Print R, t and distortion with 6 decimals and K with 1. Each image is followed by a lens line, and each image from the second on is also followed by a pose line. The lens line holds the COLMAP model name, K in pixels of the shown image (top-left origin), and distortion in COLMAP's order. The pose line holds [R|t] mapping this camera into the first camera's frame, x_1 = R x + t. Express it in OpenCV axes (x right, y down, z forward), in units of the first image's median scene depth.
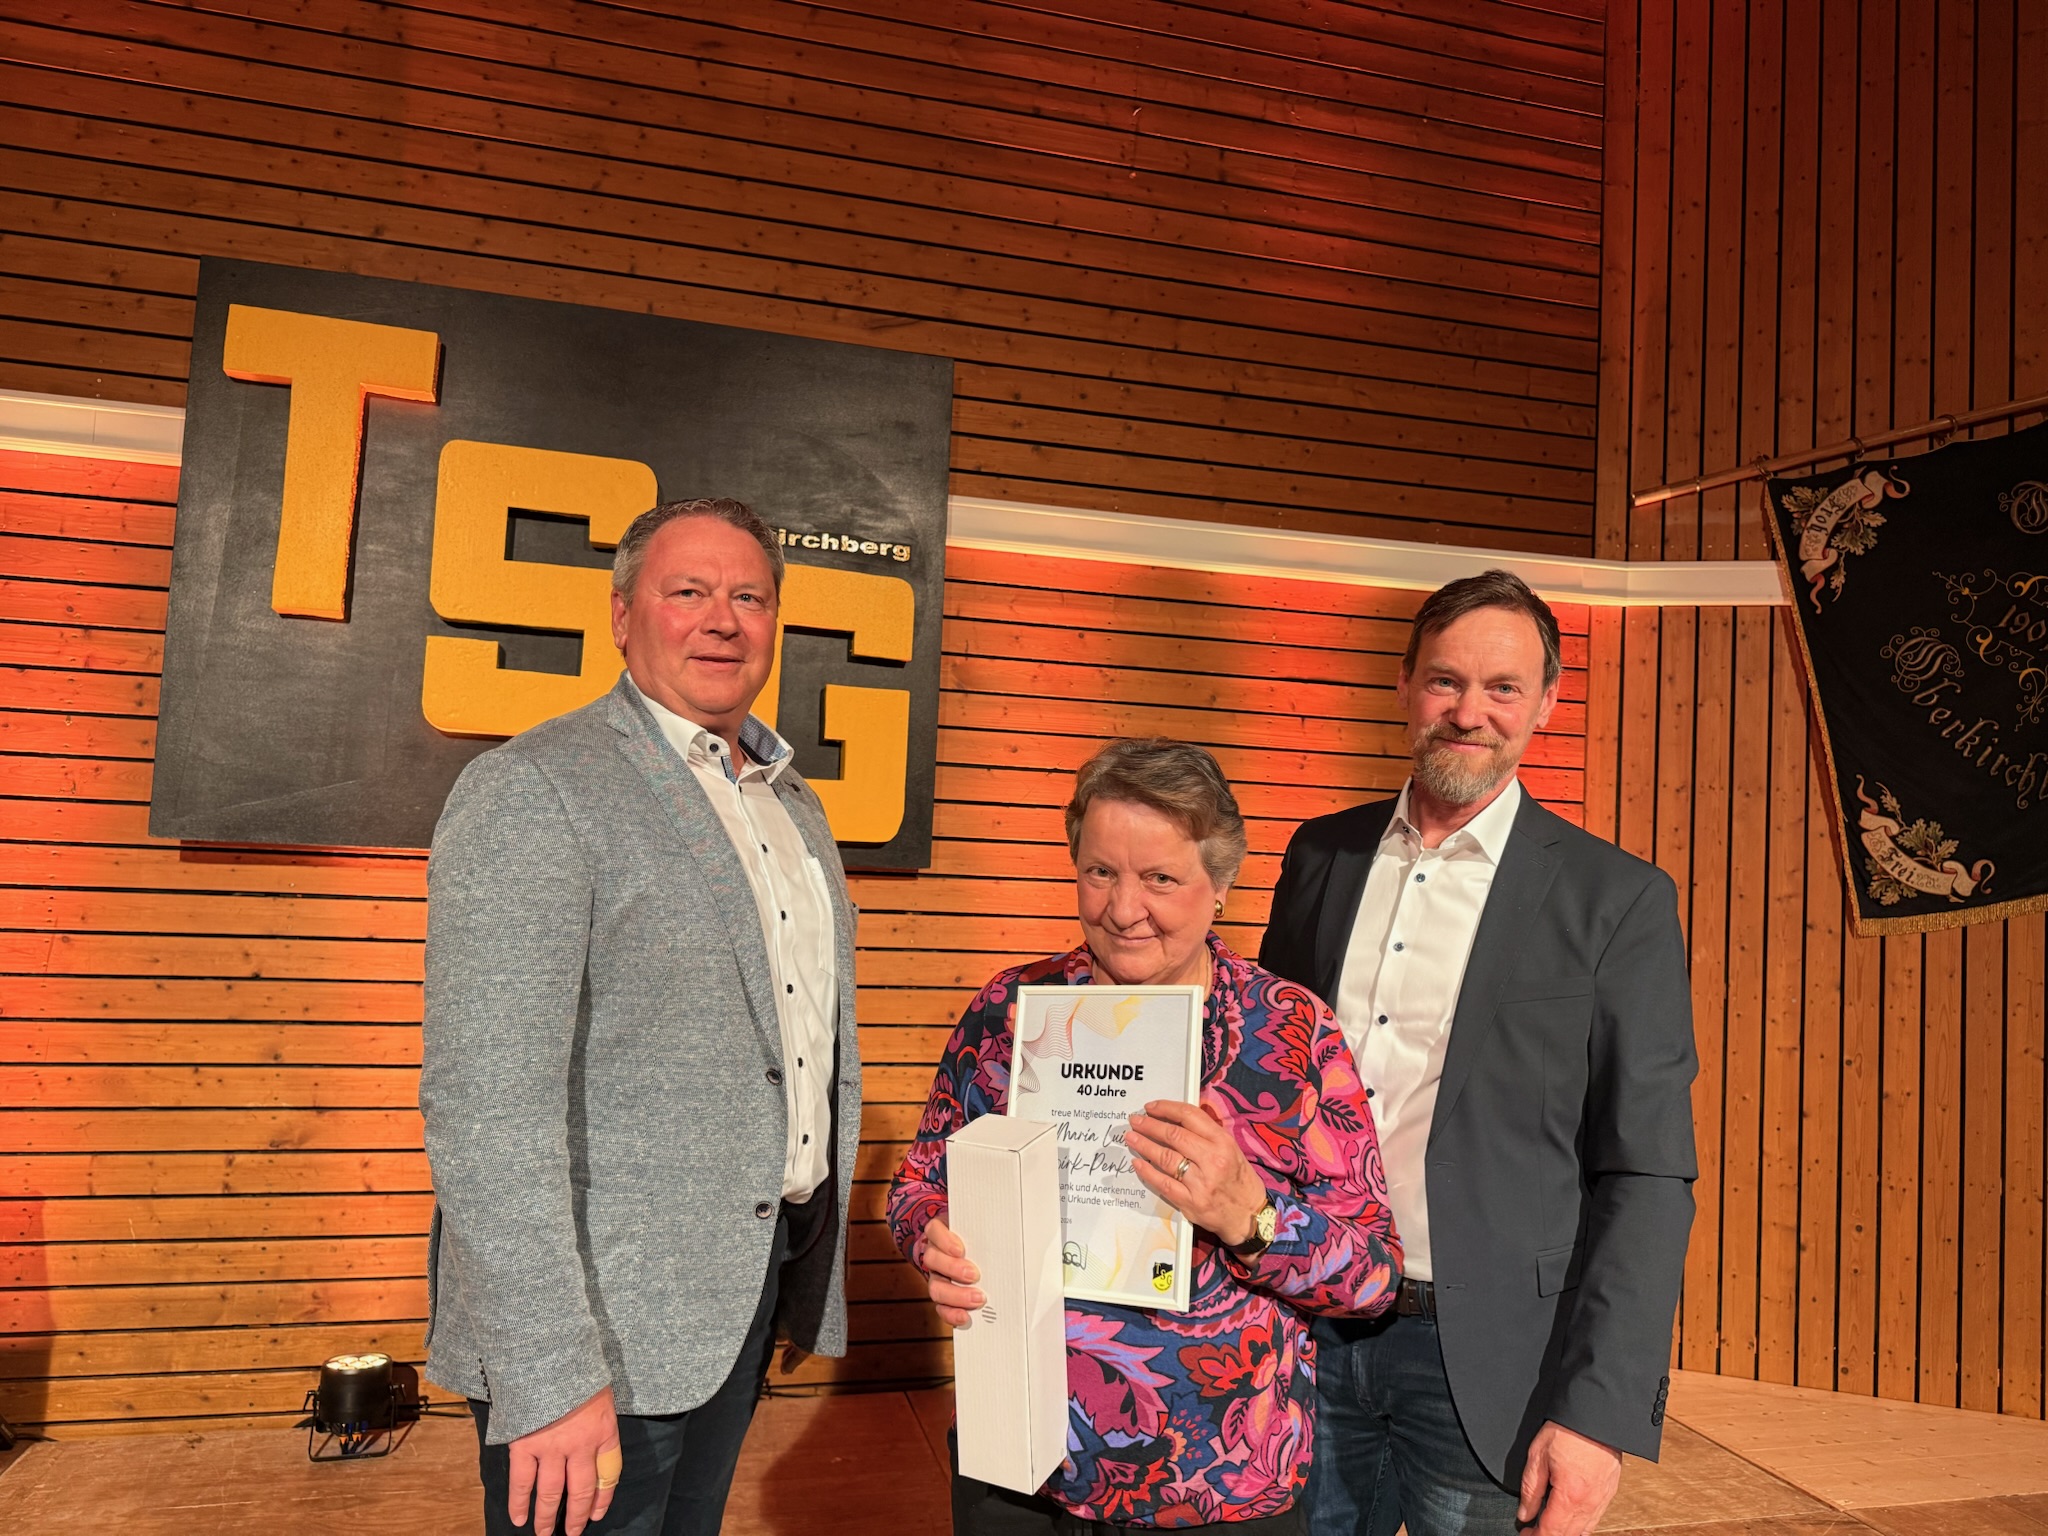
lens RADIAL K [[1455.1, 0, 1032.2], [0, 1455.1, 773.7], [0, 0, 1]] dist [0.014450, -0.015962]
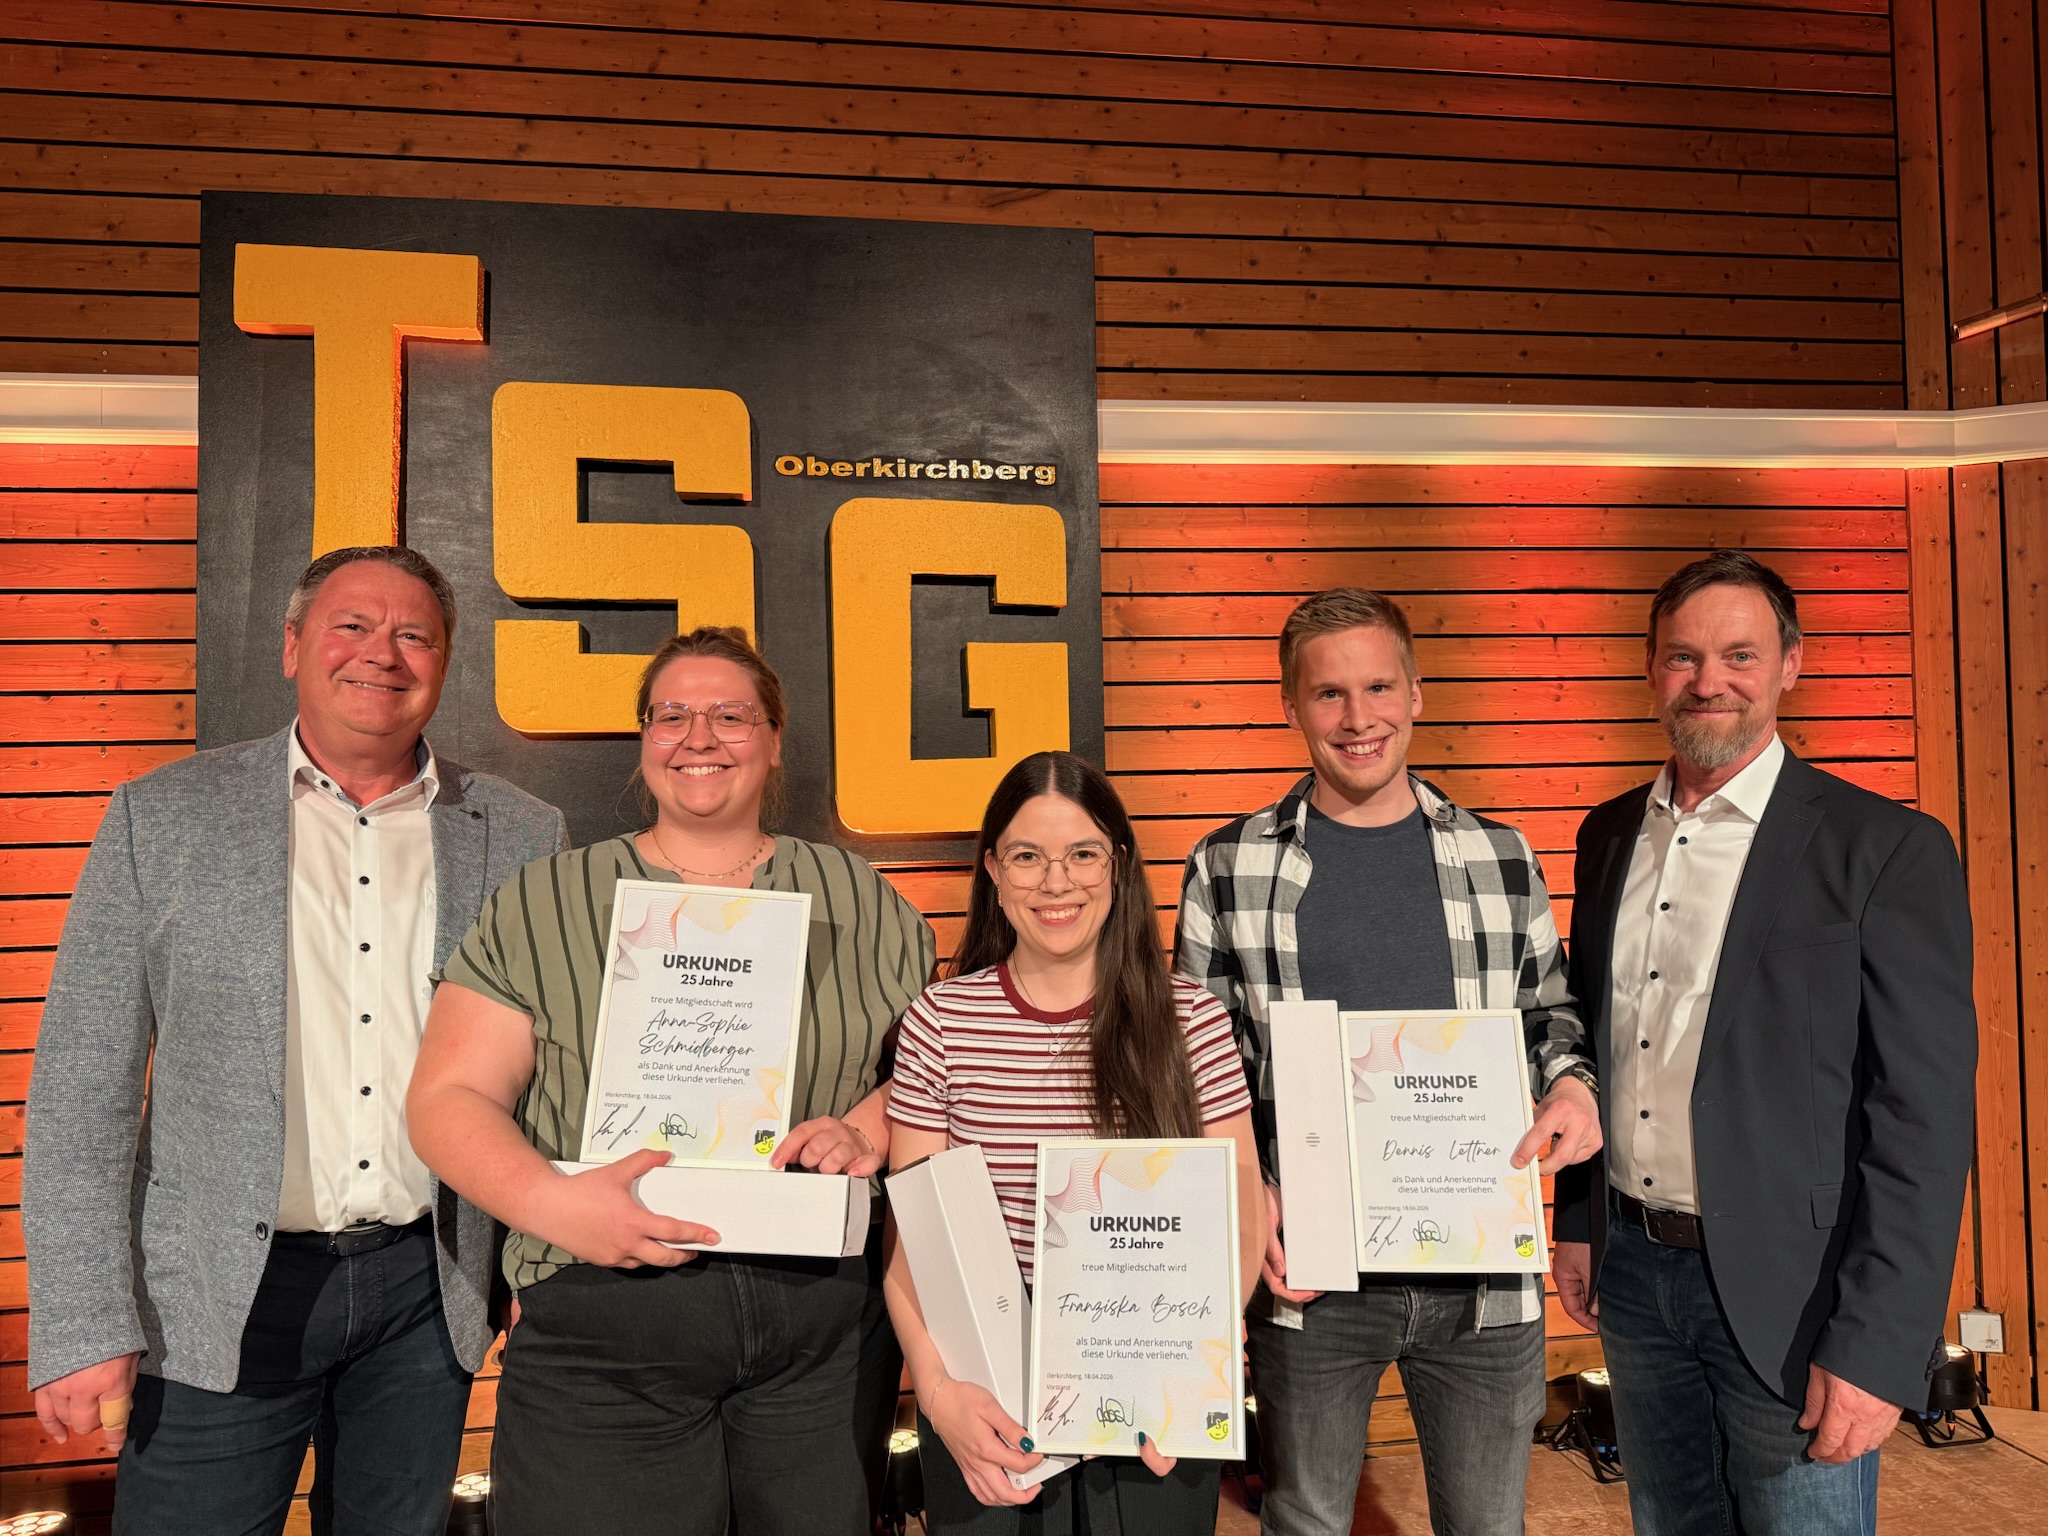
lens RADIAL K [[1461.1, 0, 1023.0], [0, 1461.1, 773.2], [0, 0, 1]] dist [0.010406, -0.010737]
pose [[0.992356, -0.070120, -0.101547, -0.028960], [0.072804, 0.997082, 0.022969, -0.003594], [0.099640, -0.030186, 0.994566, 0.158548]]
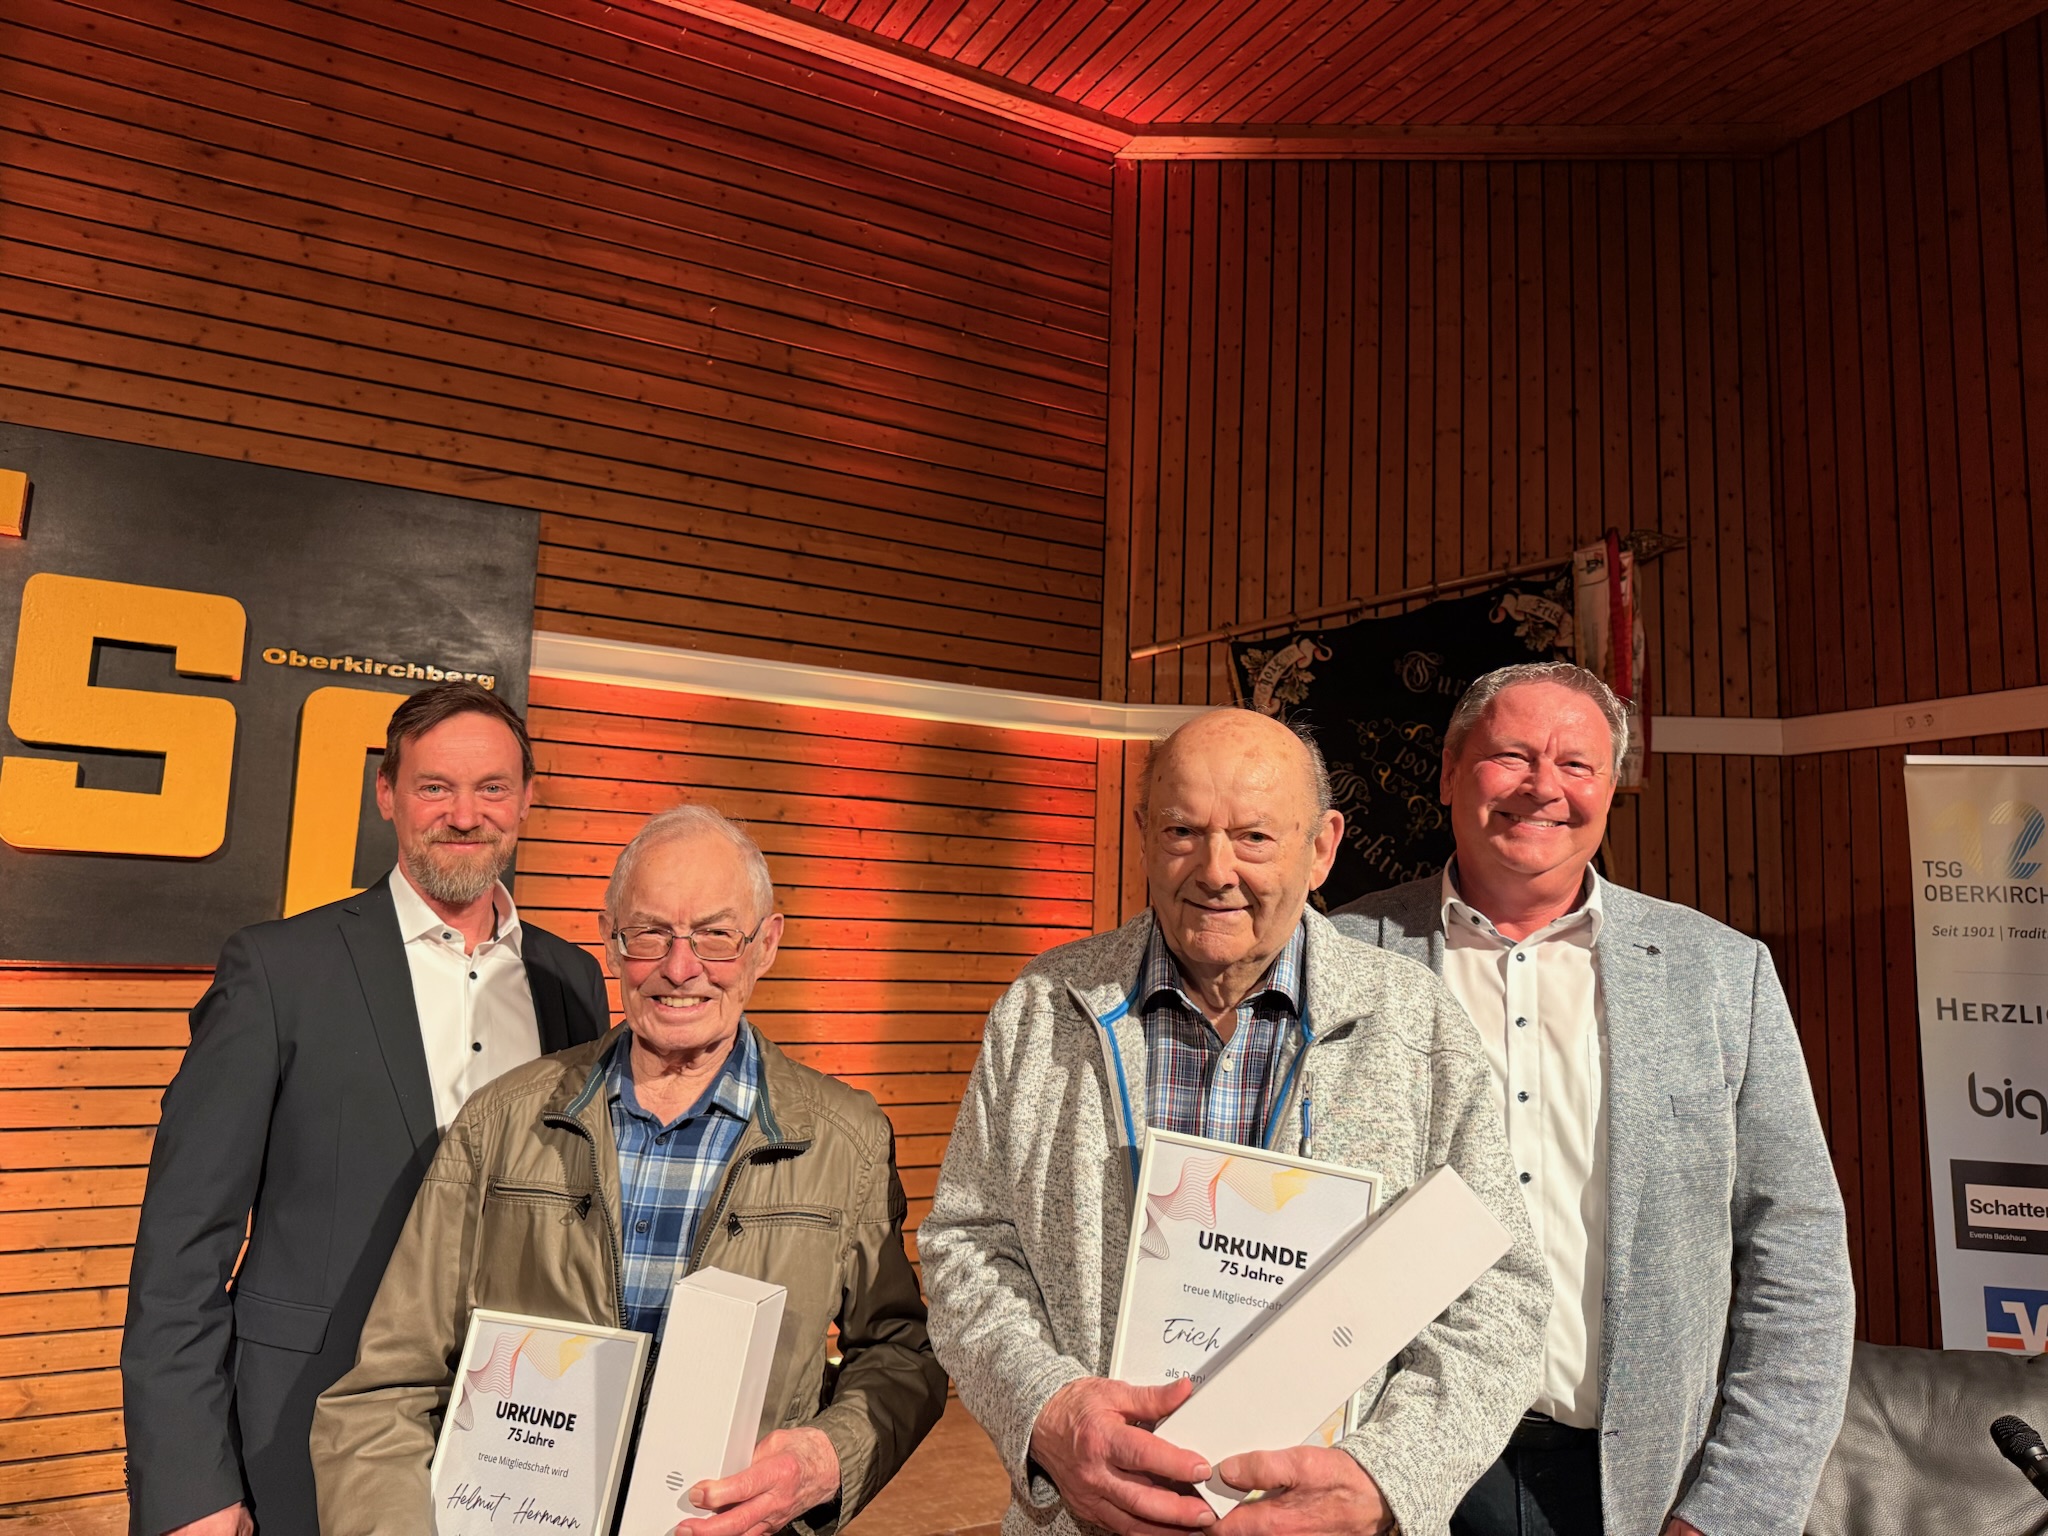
lens RADIAL K [[1450.2, 0, 1021.9], [0, 1450.2, 777.9], [0, 0, 1]] dist [0.133955, -0.213089]
pose [[0.973203, 0.012981, 0.229582, 0.046058], [0.000927, 0.998176, -0.060369, -0.010029], [-0.229947, 0.058964, 0.971415, -0.171655]]
